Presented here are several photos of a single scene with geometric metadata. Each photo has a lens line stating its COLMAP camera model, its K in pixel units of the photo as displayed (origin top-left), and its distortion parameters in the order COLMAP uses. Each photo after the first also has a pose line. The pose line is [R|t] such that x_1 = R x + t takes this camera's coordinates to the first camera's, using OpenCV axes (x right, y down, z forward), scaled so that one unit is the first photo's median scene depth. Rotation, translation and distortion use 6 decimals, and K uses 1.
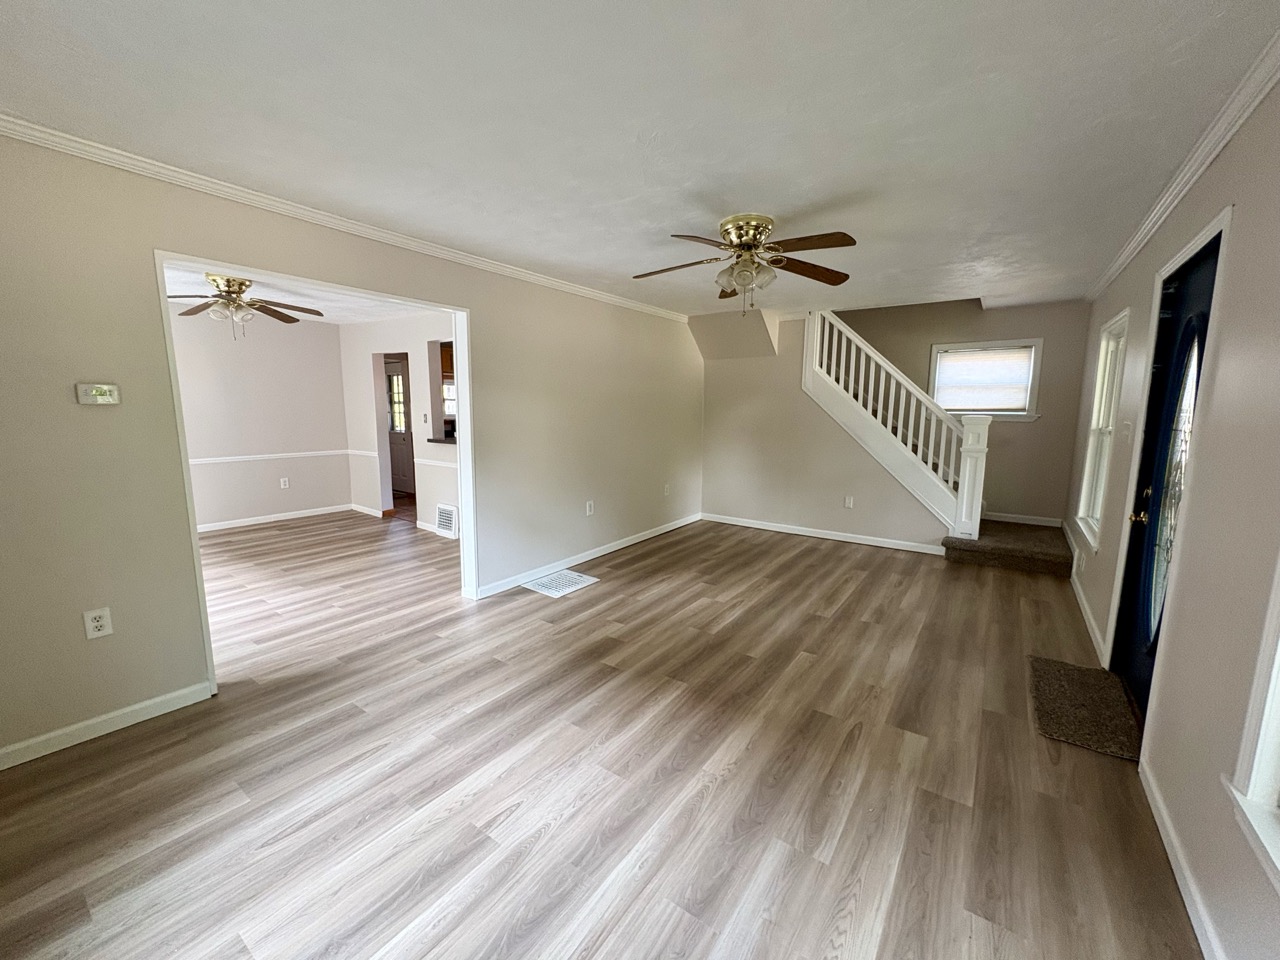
lens RADIAL K [[511.1, 0, 638.4], [0, 511.1, 477.8], [0, 0, 1]] dist [-0.001186, -0.000302]
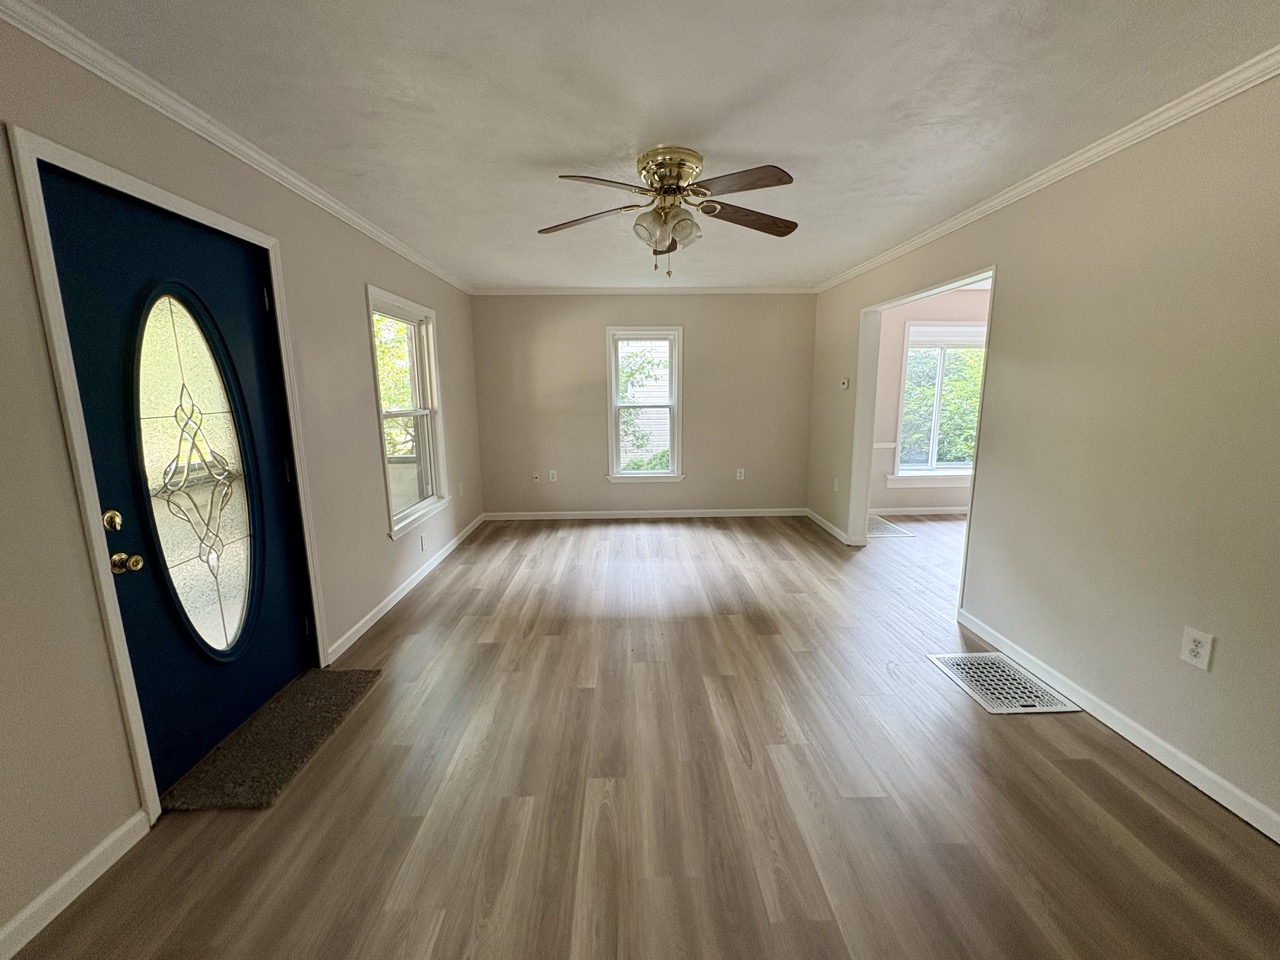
lens RADIAL K [[511.1, 0, 638.4], [0, 511.1, 477.8], [0, 0, 1]] dist [-0.001186, -0.000302]
pose [[-0.797311, 0.100928, -0.595070, 0.633811], [-0.081020, 0.959100, 0.271226, -0.185764], [0.598106, 0.264464, -0.756524, 1.386077]]
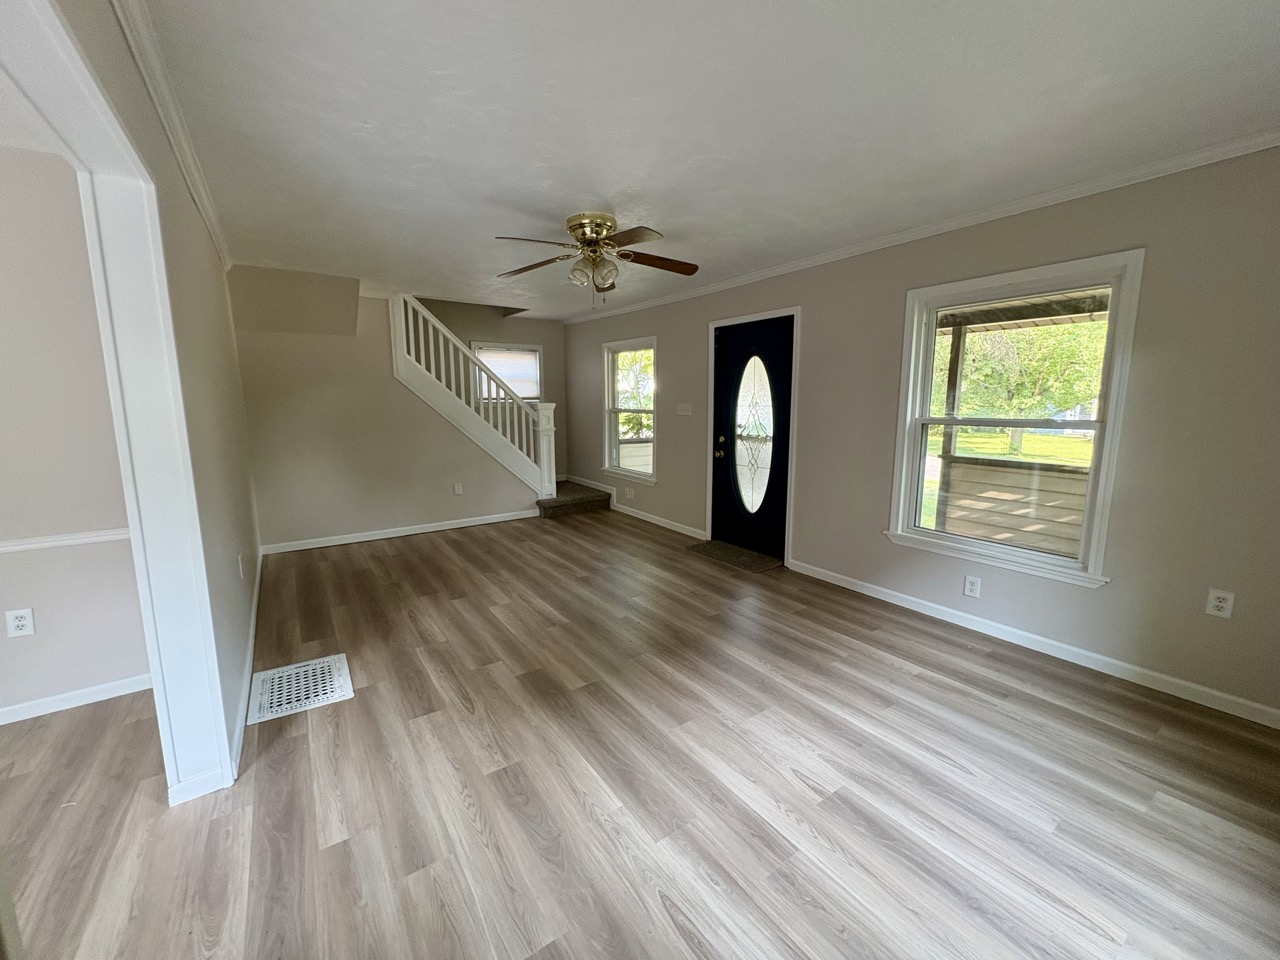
lens RADIAL K [[511.1, 0, 638.4], [0, 511.1, 477.8], [0, 0, 1]] dist [-0.001186, -0.000302]
pose [[0.336404, -0.151210, 0.929499, -0.663352], [0.136147, 0.984464, 0.110878, -0.062876], [-0.931824, 0.089249, 0.351765, 0.471673]]
